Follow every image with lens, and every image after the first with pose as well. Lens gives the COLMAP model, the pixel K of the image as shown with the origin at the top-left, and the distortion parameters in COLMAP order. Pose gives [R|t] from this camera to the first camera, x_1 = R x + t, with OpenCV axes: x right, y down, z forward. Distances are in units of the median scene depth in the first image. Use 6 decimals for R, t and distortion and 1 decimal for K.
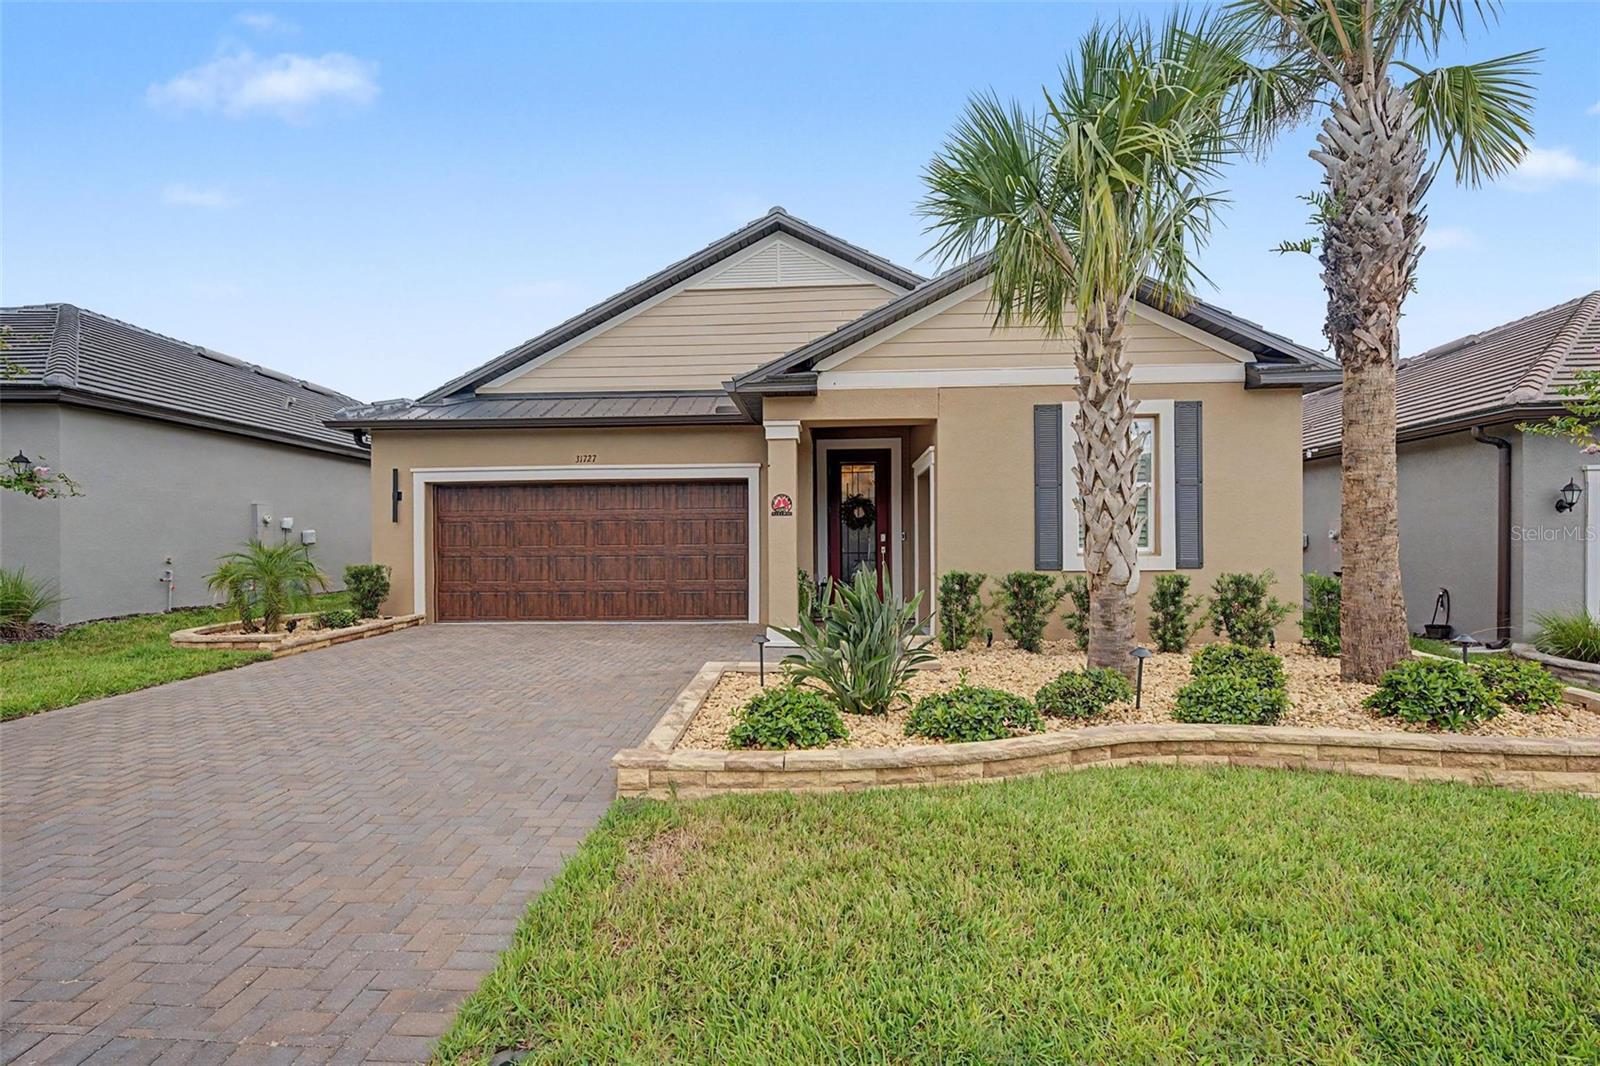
lens RADIAL K [[722.5, 0, 798.6], [0, 722.5, 542.8], [0, 0, 1]] dist [0.003861, 0.000691]
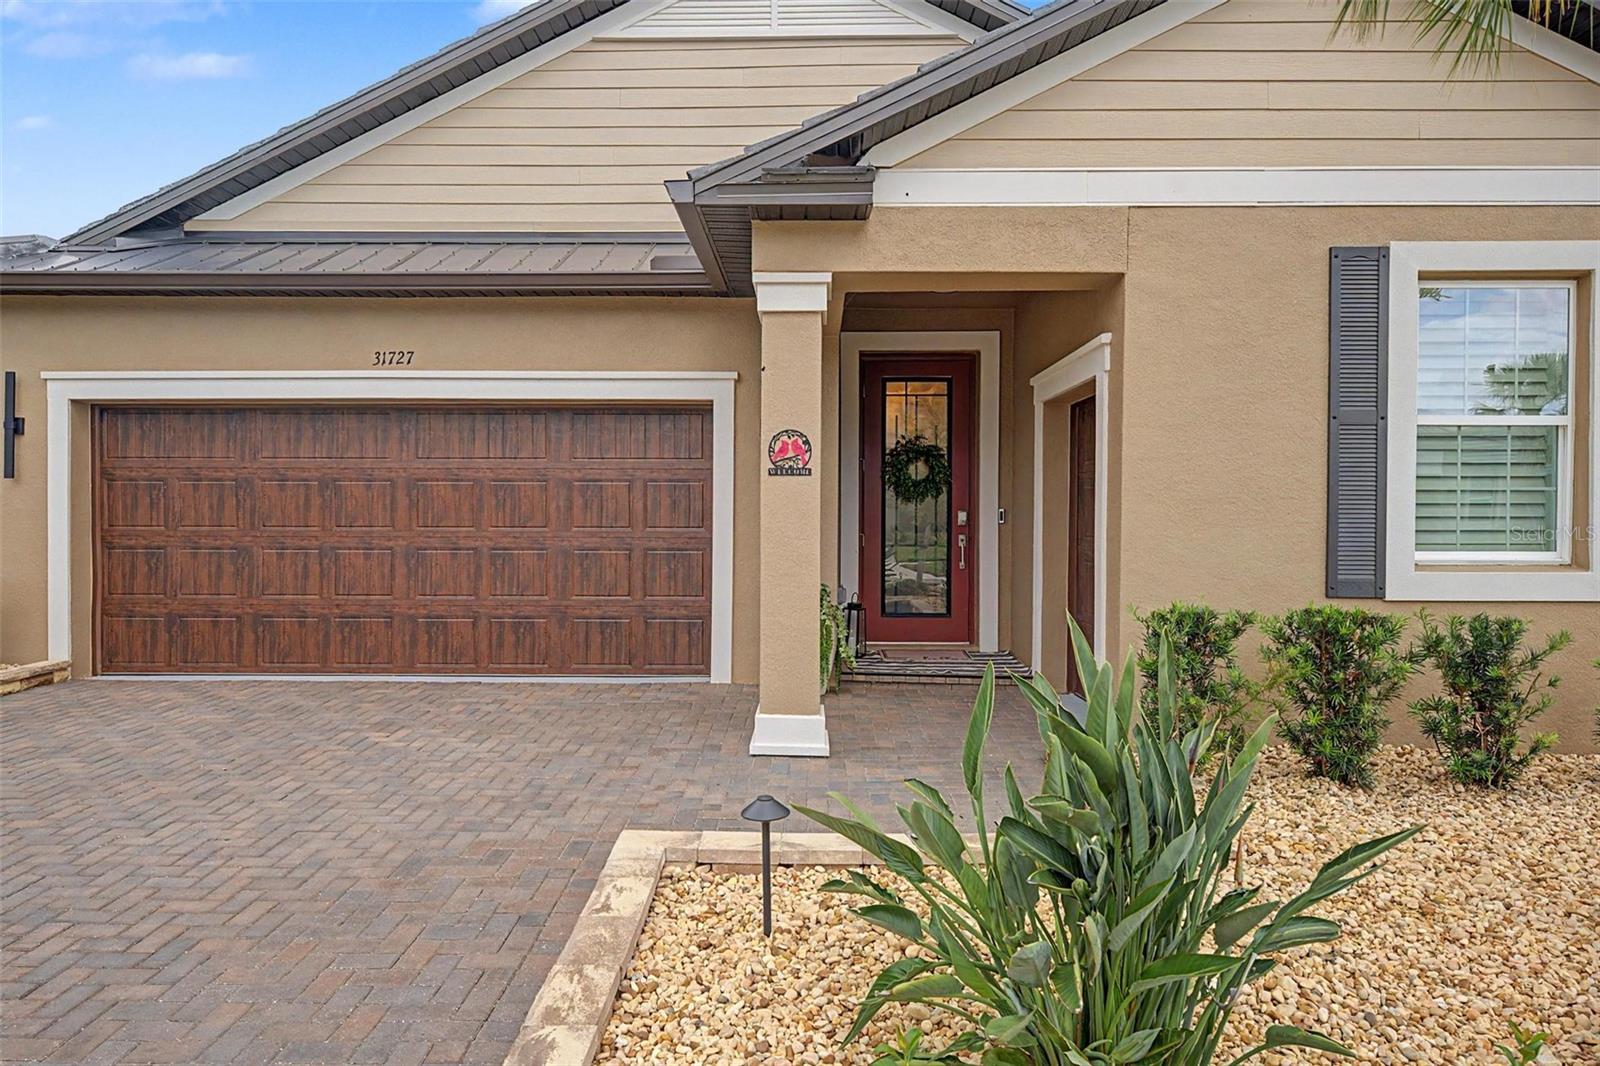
lens RADIAL K [[1008.8, 0, 803.9], [0, 1008.8, 518.6], [0, 0, 1]] dist [0.002125, -0.001029]
pose [[0.999176, 0.010905, 0.039101, -0.037112], [-0.011232, 0.999904, 0.008158, -0.014276], [-0.039009, -0.008590, 0.999202, 0.323752]]
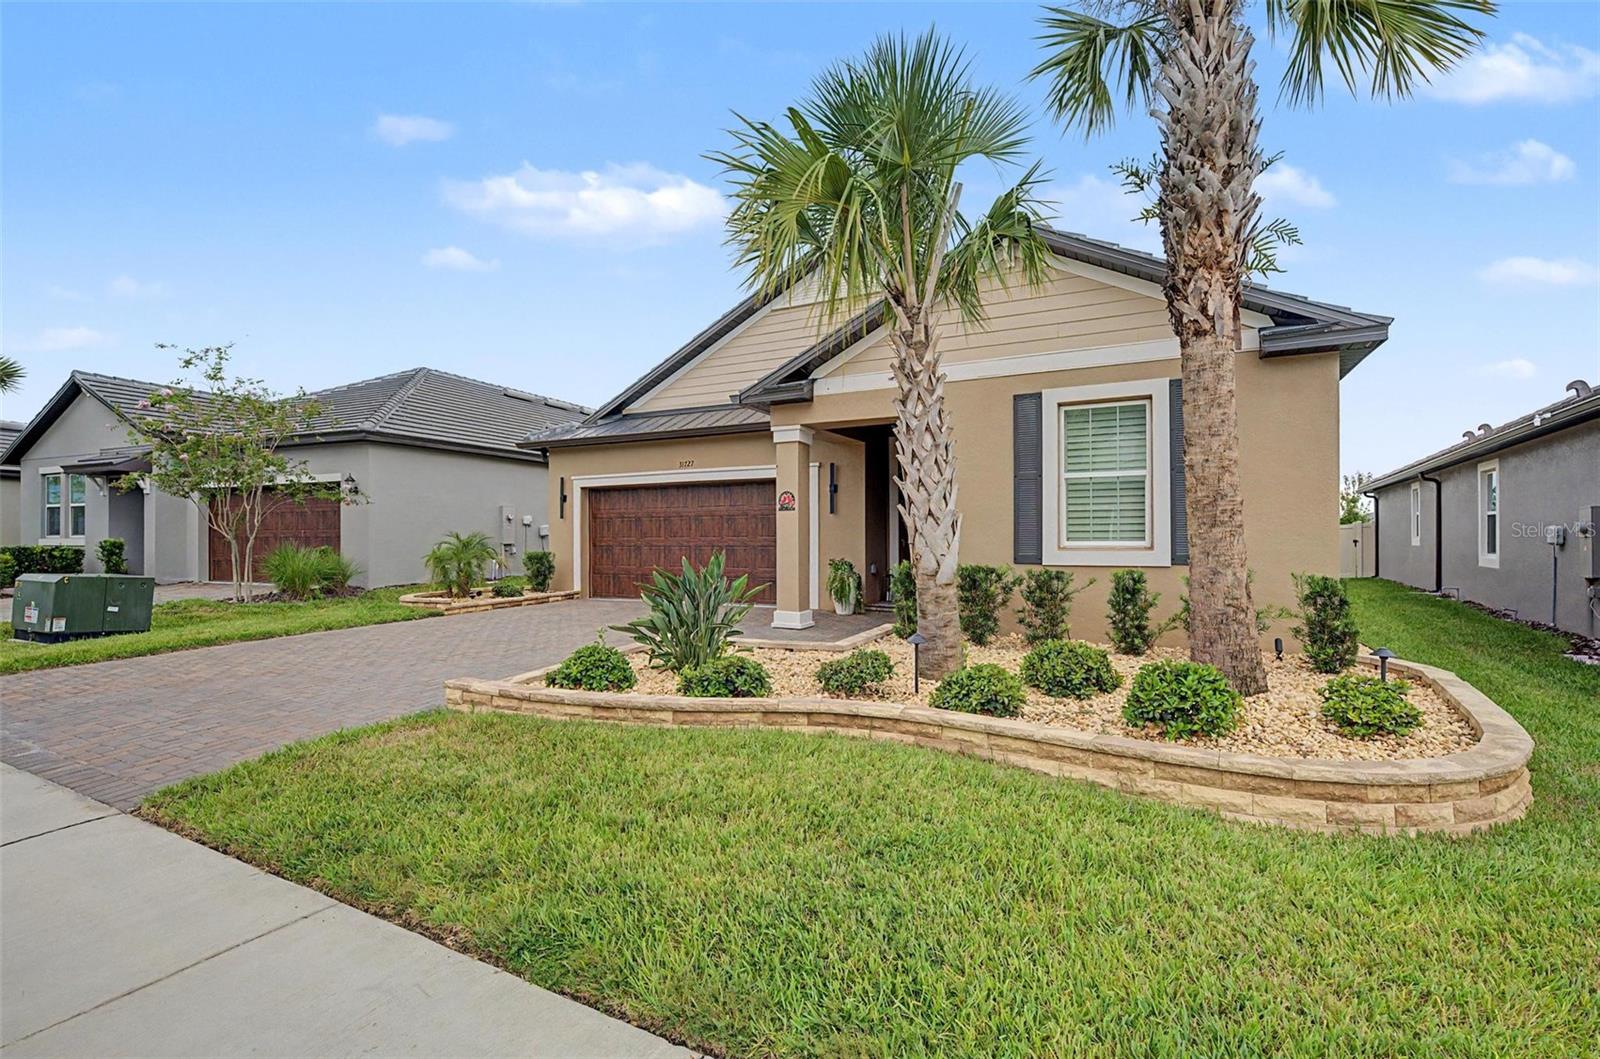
lens RADIAL K [[734.0, 0, 797.4], [0, 734.0, 534.7], [0, 0, 1]] dist [0.006244, 0.000618]
pose [[0.910581, 0.003207, -0.413317, 0.430723], [-0.004934, 0.999983, -0.003113, 0.002679], [0.413300, 0.004874, 0.910582, -0.022734]]
